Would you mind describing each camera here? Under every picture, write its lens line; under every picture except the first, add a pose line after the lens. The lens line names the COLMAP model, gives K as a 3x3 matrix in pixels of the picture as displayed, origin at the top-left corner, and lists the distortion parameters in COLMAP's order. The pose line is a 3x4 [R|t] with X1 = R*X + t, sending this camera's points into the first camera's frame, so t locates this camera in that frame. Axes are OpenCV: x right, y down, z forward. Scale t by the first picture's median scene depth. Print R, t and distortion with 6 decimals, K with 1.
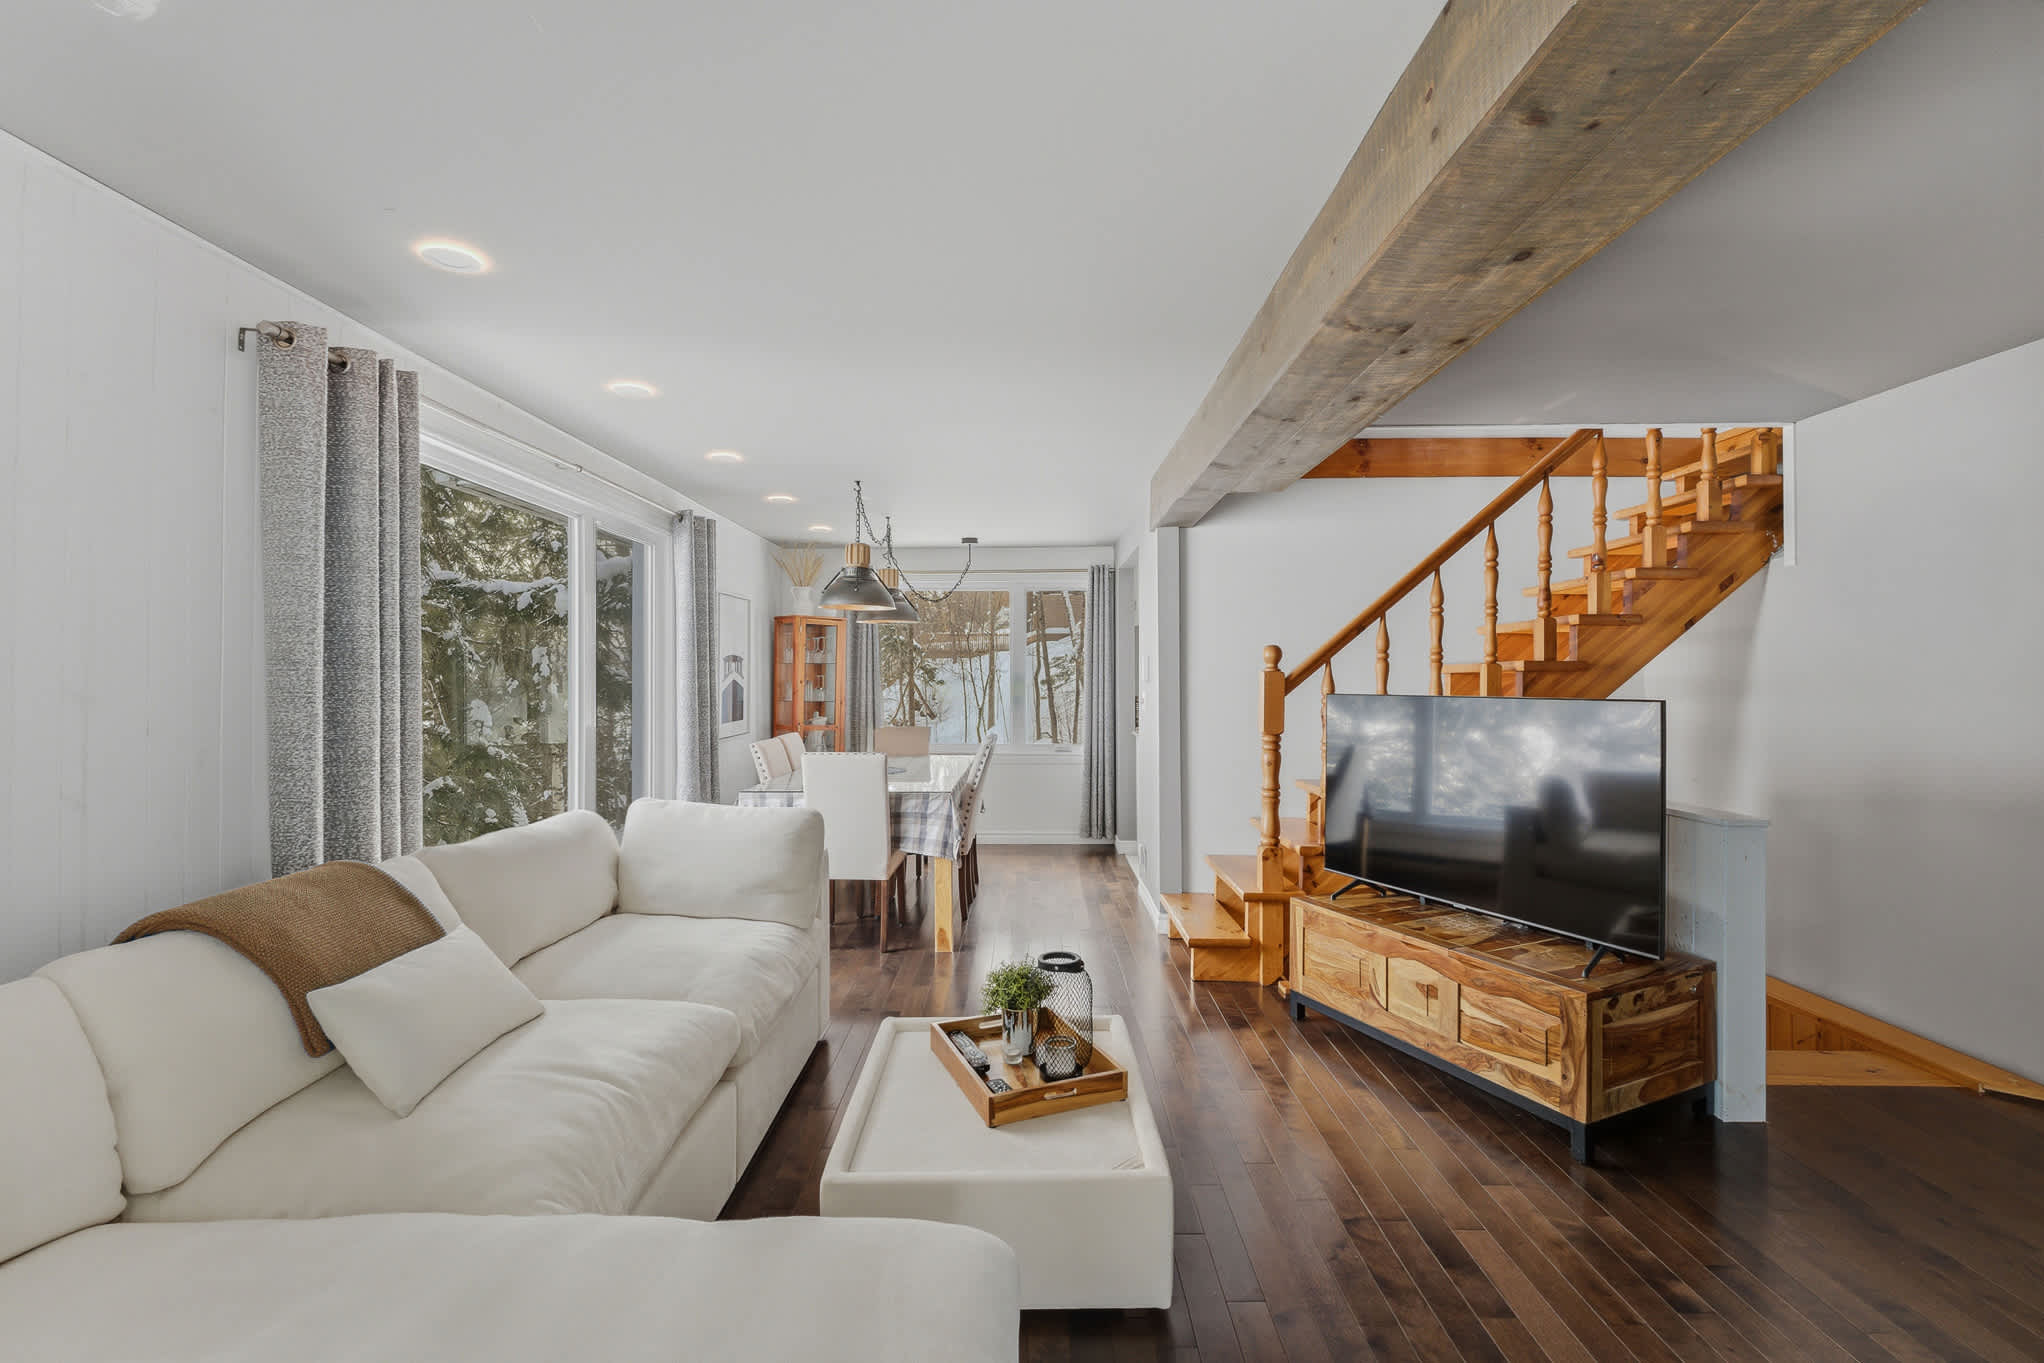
lens RADIAL K [[871.9, 0, 1013.6], [0, 871.9, 675.9], [0, 0, 1]] dist [-0.001720, -0.000008]
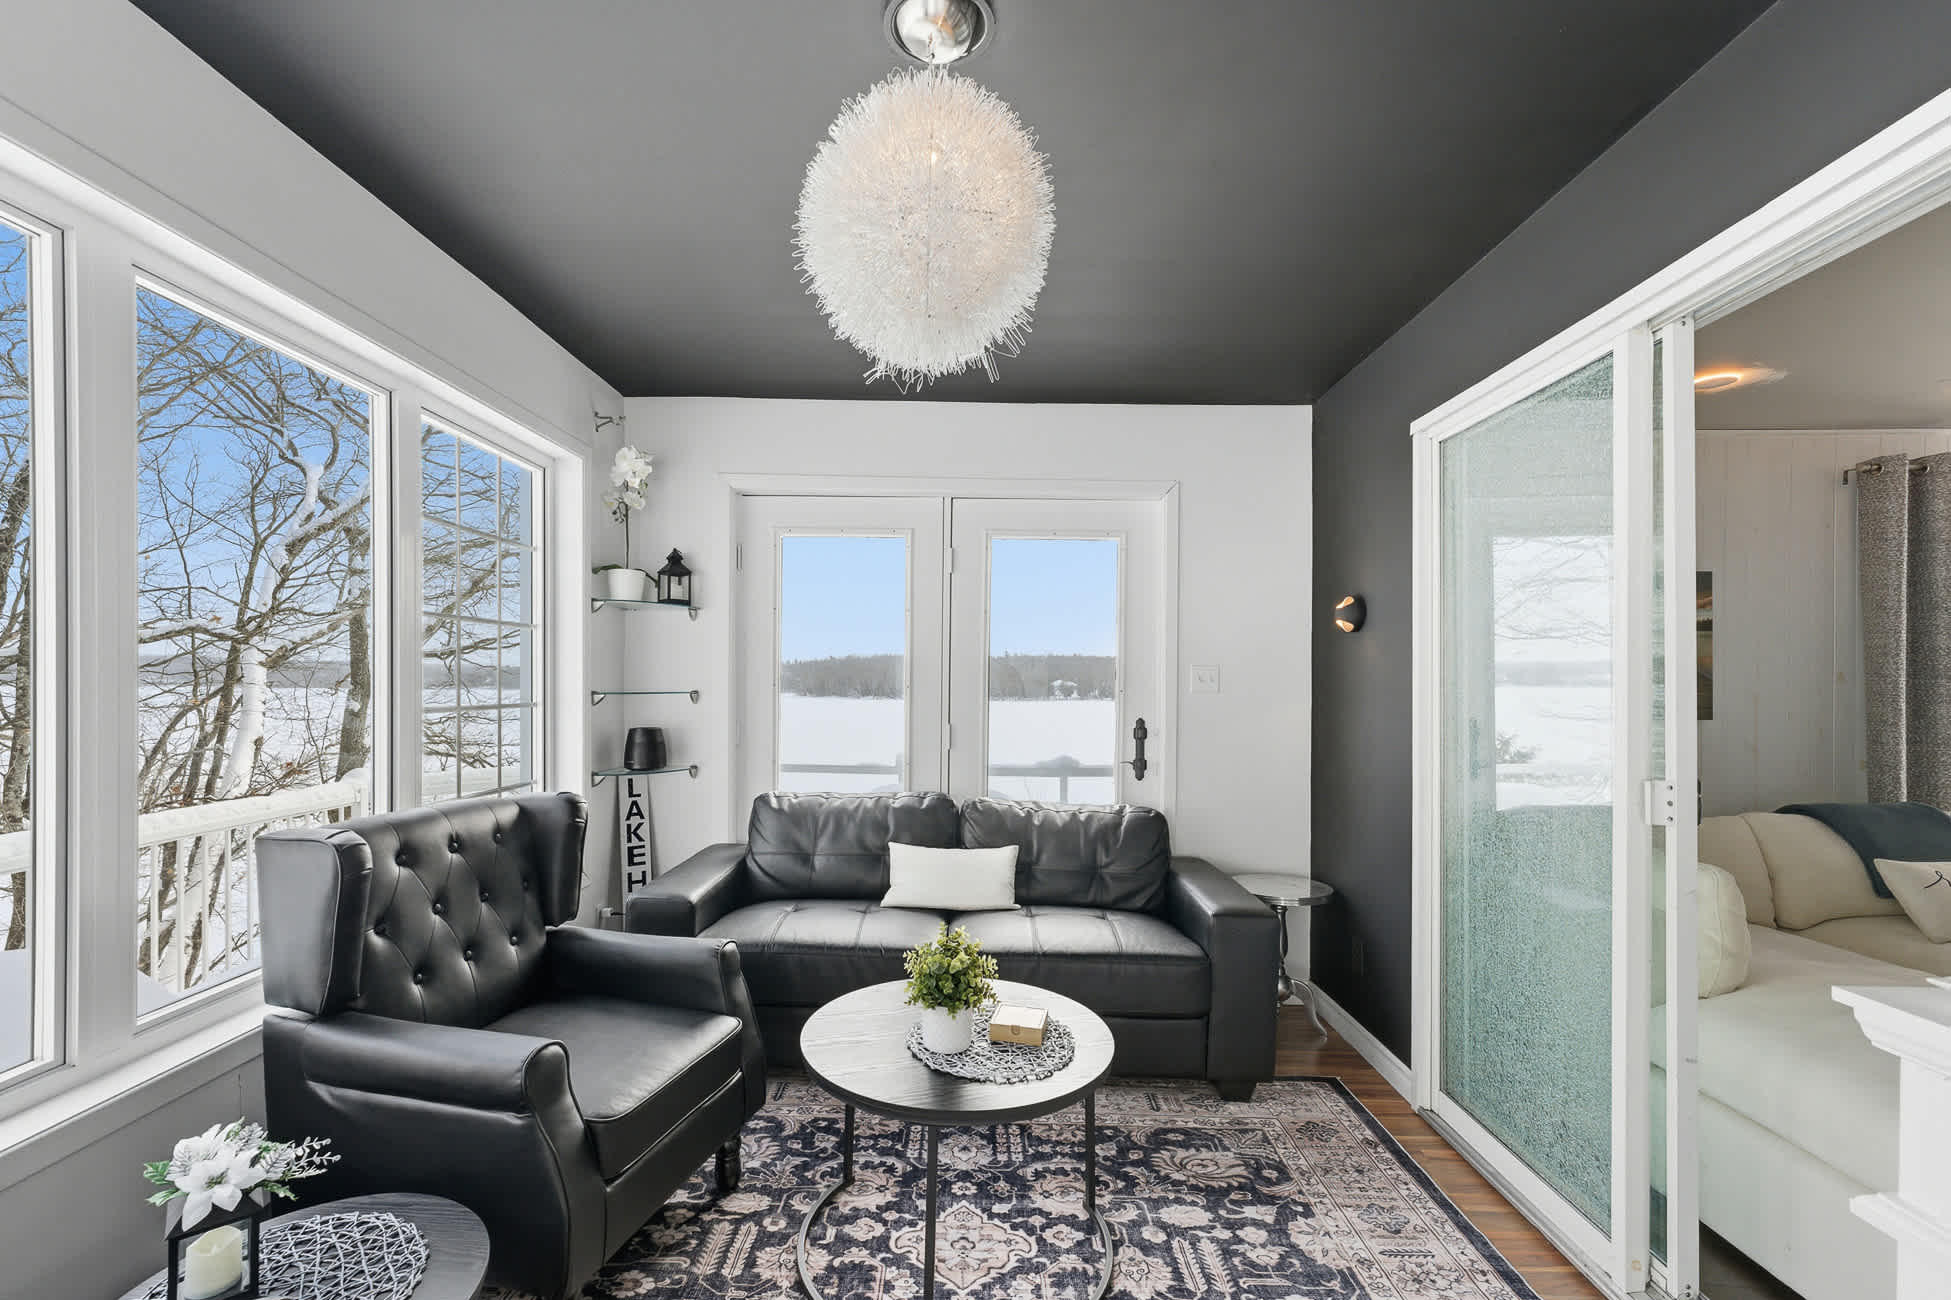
lens RADIAL K [[826.0, 0, 958.5], [0, 826.0, 682.1], [0, 0, 1]] dist [-0.000248, -0.000017]
pose [[-0.009867, -0.001297, -0.999950, 0.394259], [0.006050, 0.999981, -0.001357, -0.006757], [0.999933, -0.006063, -0.009859, -0.378388]]
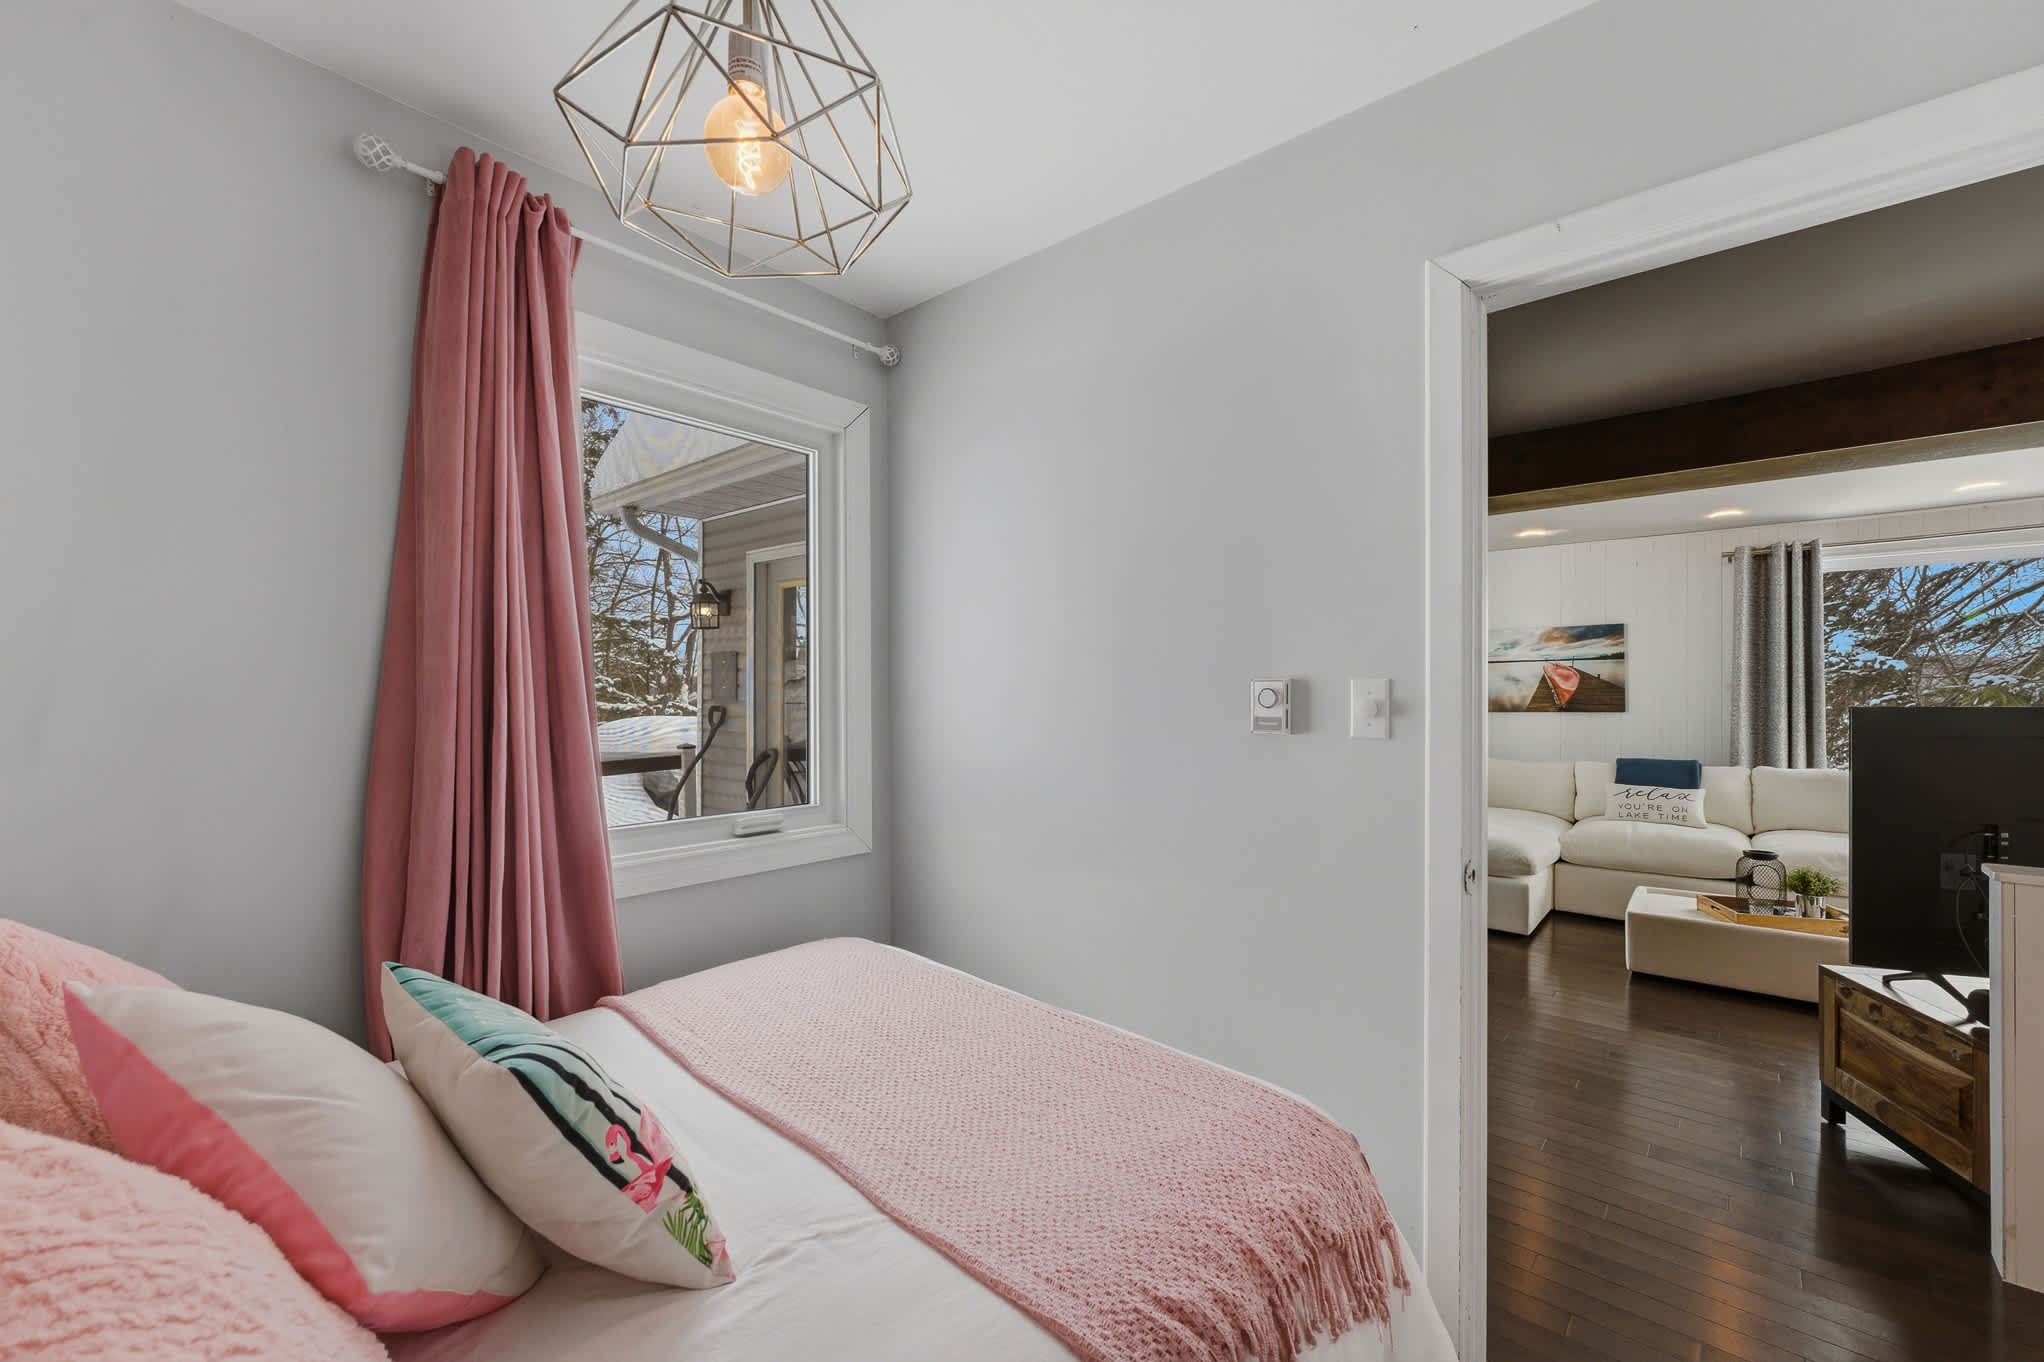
lens RADIAL K [[821.3, 0, 1020.7], [0, 821.3, 682.8], [0, 0, 1]] dist [0.000346, 0.000223]
pose [[-0.646422, -0.011997, -0.762886, 1.333669], [0.001693, 0.999851, -0.017157, 0.008150], [0.762978, -0.012382, -0.646306, 0.562612]]
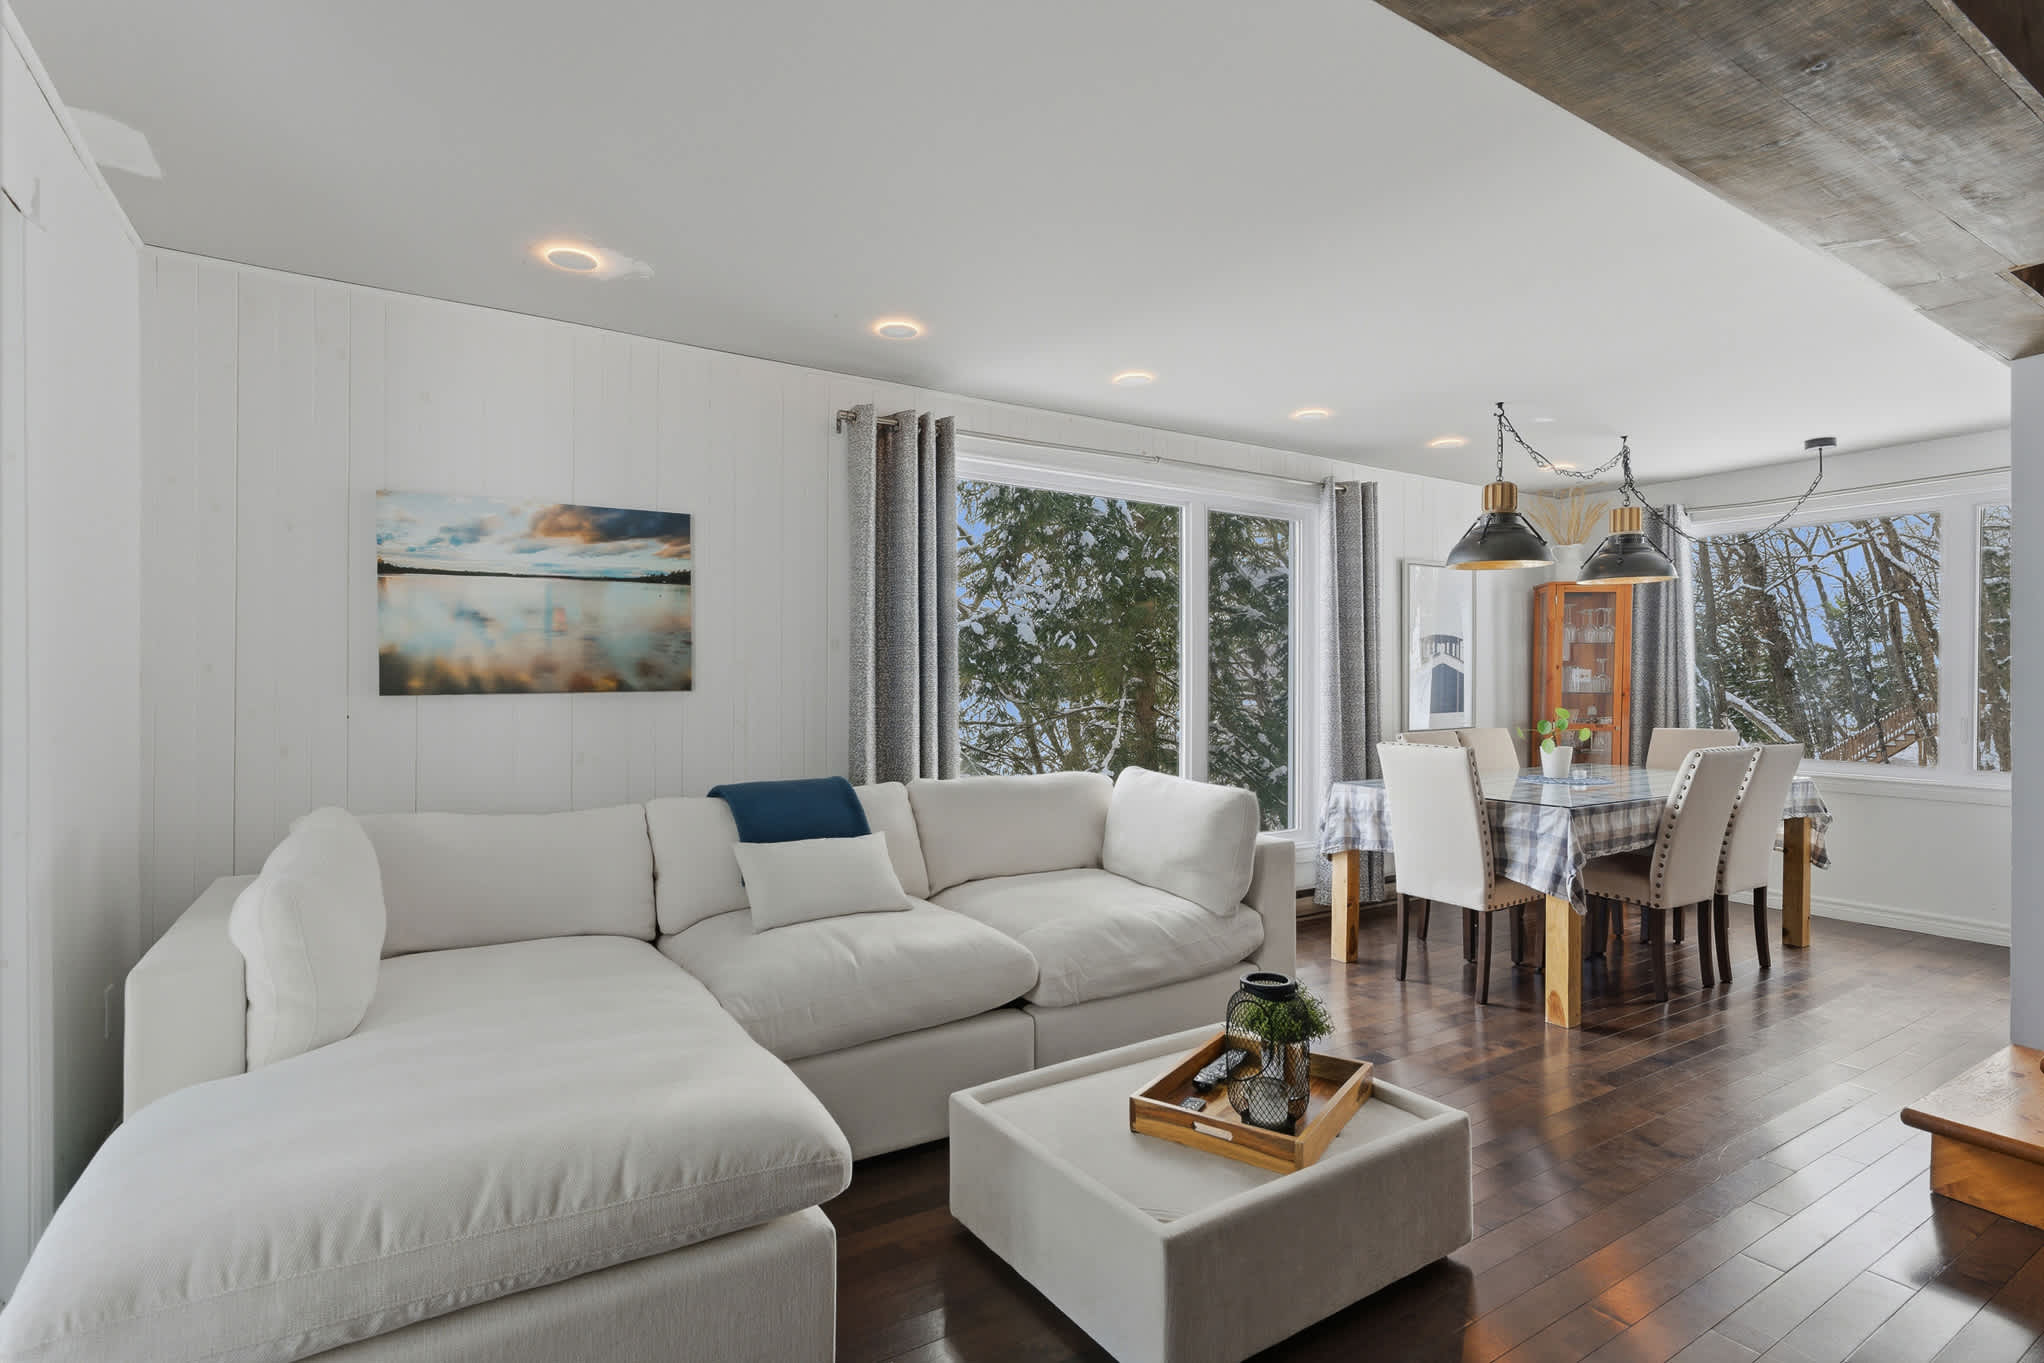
lens RADIAL K [[997.6, 0, 1022.0], [0, 997.6, 681.5], [0, 0, 1]] dist [-0.001542, -0.000146]
pose [[0.550715, 0.000718, -0.834693, 0.414945], [0.002910, 0.999992, 0.002780, 0.027978], [0.834688, -0.003960, 0.550708, 0.185009]]
